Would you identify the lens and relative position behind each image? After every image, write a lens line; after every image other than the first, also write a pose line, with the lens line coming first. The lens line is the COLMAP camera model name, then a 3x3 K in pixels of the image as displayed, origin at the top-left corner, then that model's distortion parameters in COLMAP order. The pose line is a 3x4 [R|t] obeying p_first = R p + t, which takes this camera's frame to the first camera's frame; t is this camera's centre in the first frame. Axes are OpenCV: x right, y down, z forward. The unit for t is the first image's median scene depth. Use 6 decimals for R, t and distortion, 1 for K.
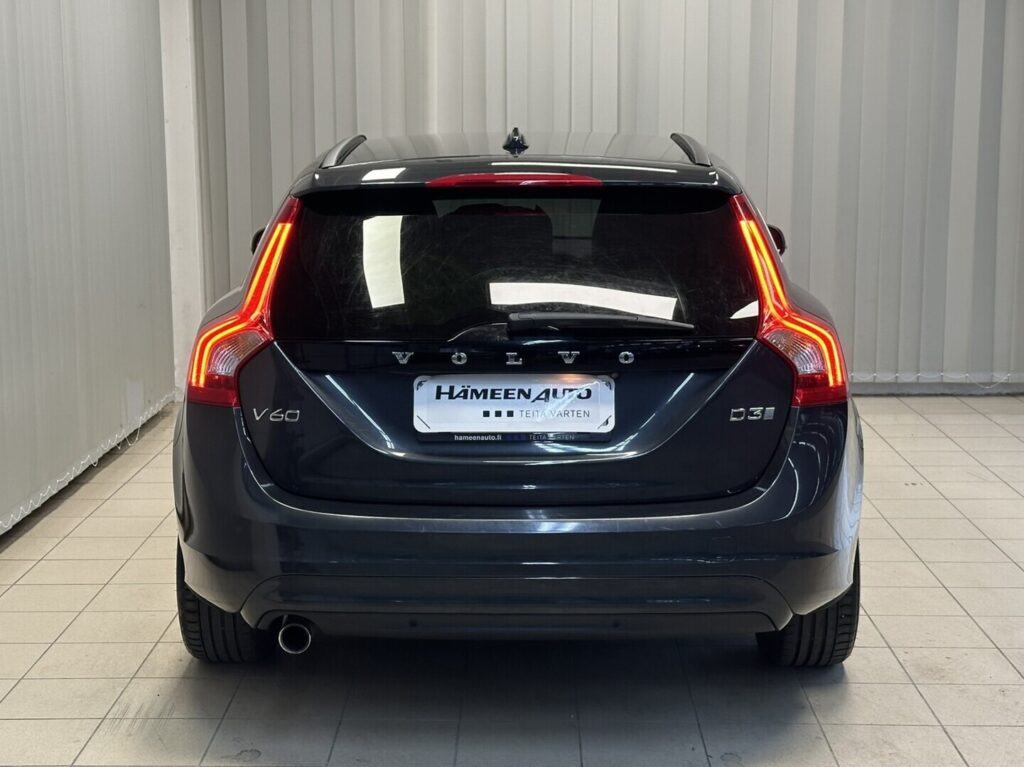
lens RADIAL K [[1638.5, 0, 476.3], [0, 1638.5, 366.7], [0, 0, 1]] dist [0.179144, 0.041625]
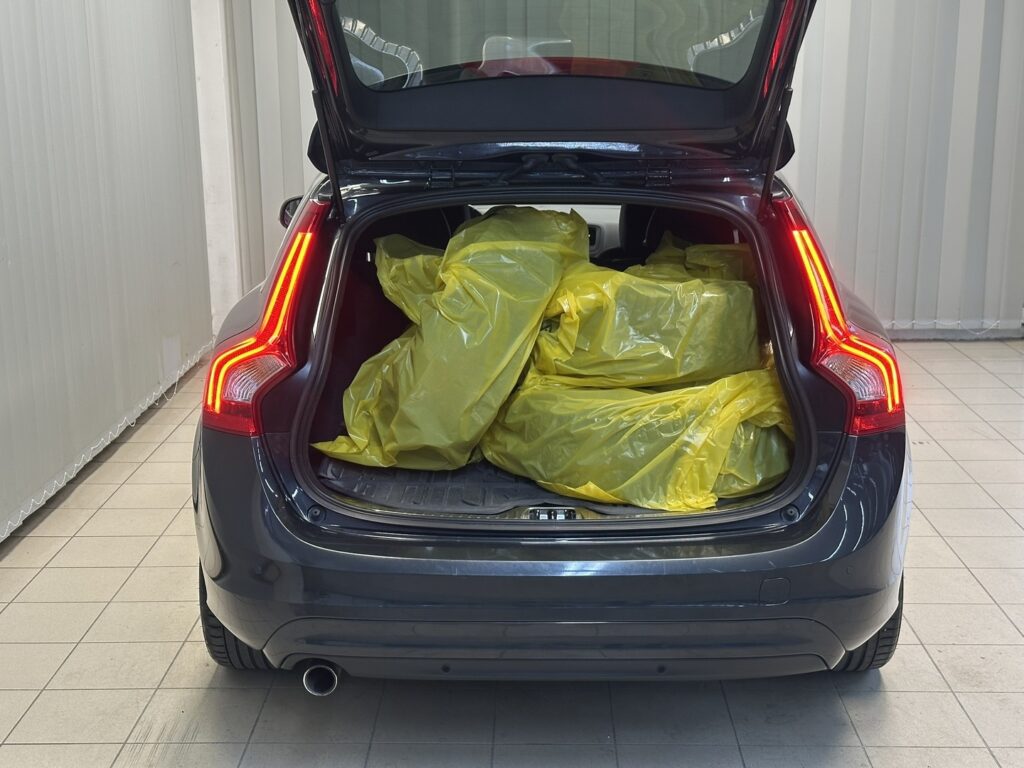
lens RADIAL K [[1417.8, 0, 512.0], [0, 1417.8, 384.0], [0, 0, 1]] dist [0.151036, -0.031111]
pose [[0.999883, -0.002666, 0.015072, -0.010416], [0.001439, 0.996724, 0.080863, -0.061042], [-0.015238, -0.080832, 0.996611, 0.169288]]
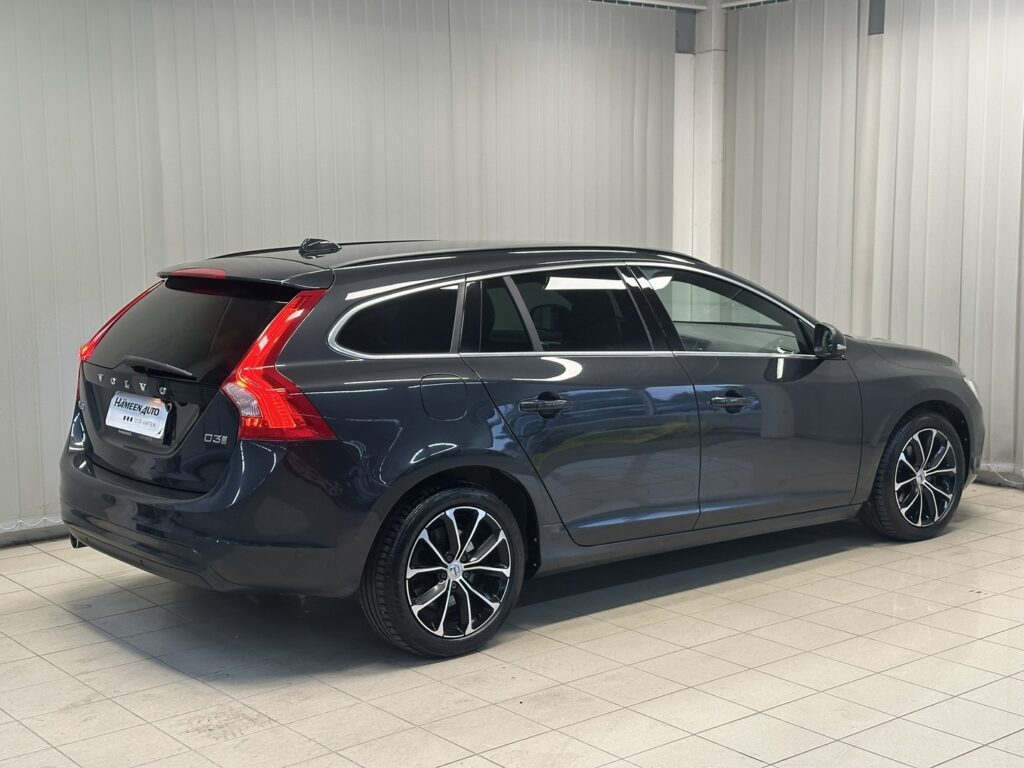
lens RADIAL K [[1417.8, 0, 512.0], [0, 1417.8, 384.0], [0, 0, 1]] dist [0.151036, -0.031111]
pose [[0.637512, 0.092735, -0.764839, 1.113541], [-0.107845, 0.993697, 0.030592, -0.074178], [0.762855, 0.062981, 0.643495, 0.332926]]
